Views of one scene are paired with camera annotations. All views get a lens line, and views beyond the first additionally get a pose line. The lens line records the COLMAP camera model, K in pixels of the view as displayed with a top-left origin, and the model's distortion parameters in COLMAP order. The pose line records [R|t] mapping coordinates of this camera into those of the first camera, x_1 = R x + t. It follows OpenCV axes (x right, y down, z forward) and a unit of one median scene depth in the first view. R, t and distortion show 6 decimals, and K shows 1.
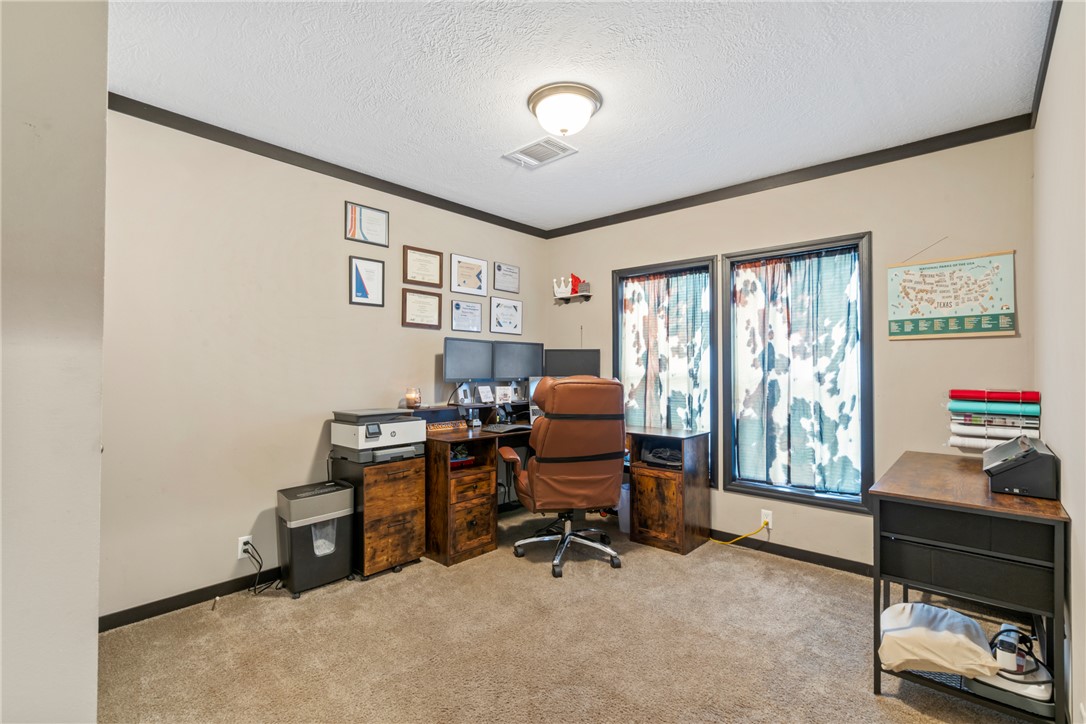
lens RADIAL K [[497.3, 0, 539.9], [0, 497.3, 354.6], [0, 0, 1]] dist [0.001380, 0.000429]
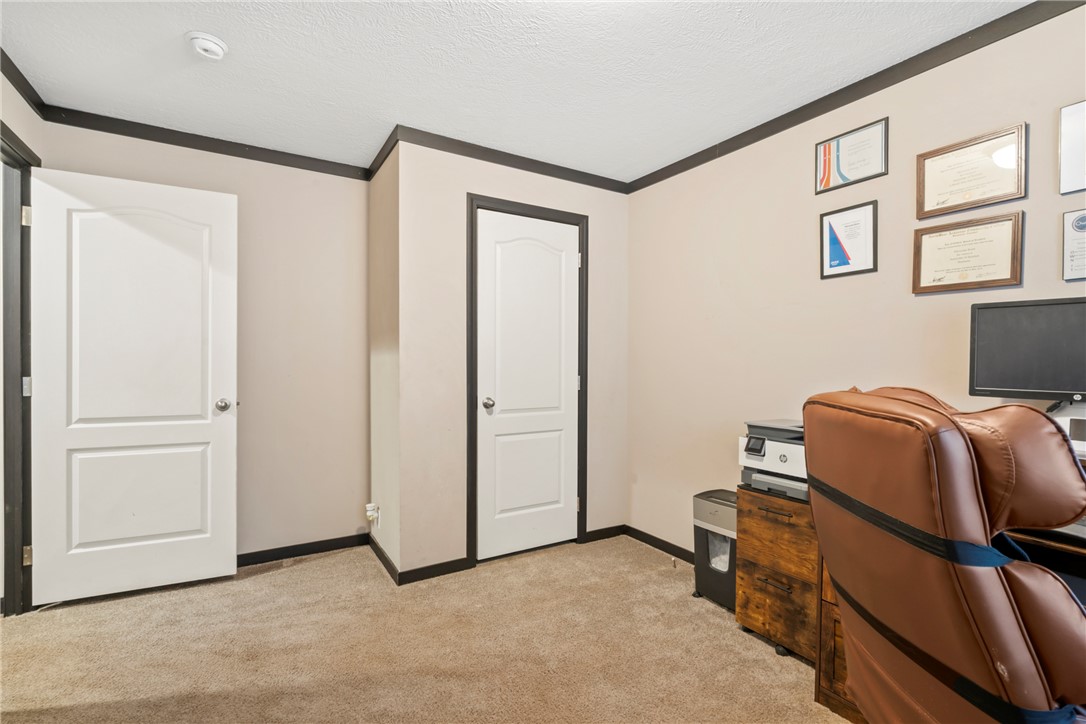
lens RADIAL K [[491.5, 0, 536.7], [0, 491.5, 368.8], [0, 0, 1]] dist [-0.000812, -0.000003]
pose [[-0.287138, 0.001958, -0.957887, 0.471315], [0.013346, 0.999909, -0.001957, 0.028611], [0.957796, -0.013346, -0.287138, 0.858541]]
